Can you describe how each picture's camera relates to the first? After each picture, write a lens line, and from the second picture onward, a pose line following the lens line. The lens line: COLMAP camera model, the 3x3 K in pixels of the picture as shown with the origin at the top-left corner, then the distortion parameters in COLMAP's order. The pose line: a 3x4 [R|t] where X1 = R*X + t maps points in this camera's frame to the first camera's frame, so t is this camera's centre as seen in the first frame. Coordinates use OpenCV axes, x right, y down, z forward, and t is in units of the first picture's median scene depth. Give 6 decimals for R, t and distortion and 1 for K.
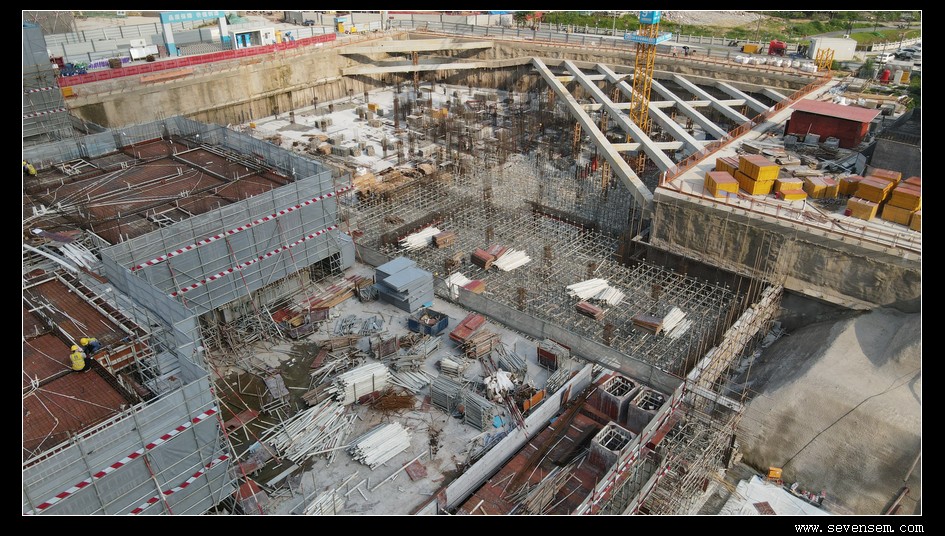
lens RADIAL K [[665.3, 0, 473.3], [0, 665.3, 266.8], [0, 0, 1]] dist [-0.004911, 0.030084]
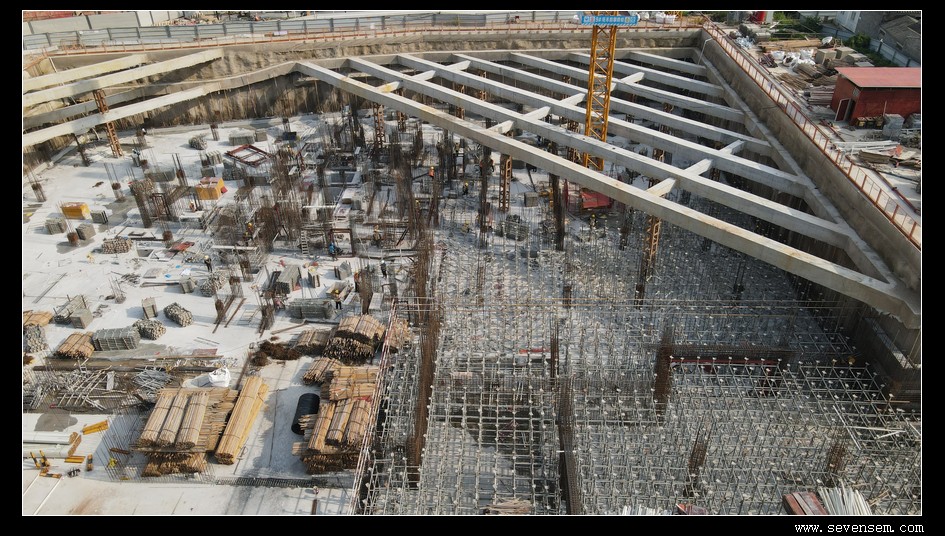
lens RADIAL K [[665.3, 0, 473.5], [0, 665.3, 265.8], [0, 0, 1]] dist [-0.004911, 0.030084]
pose [[0.796133, -0.335703, 0.503464, -0.196206], [0.306884, 0.941063, 0.142209, -0.191698], [-0.521531, 0.041288, 0.852233, 0.414907]]
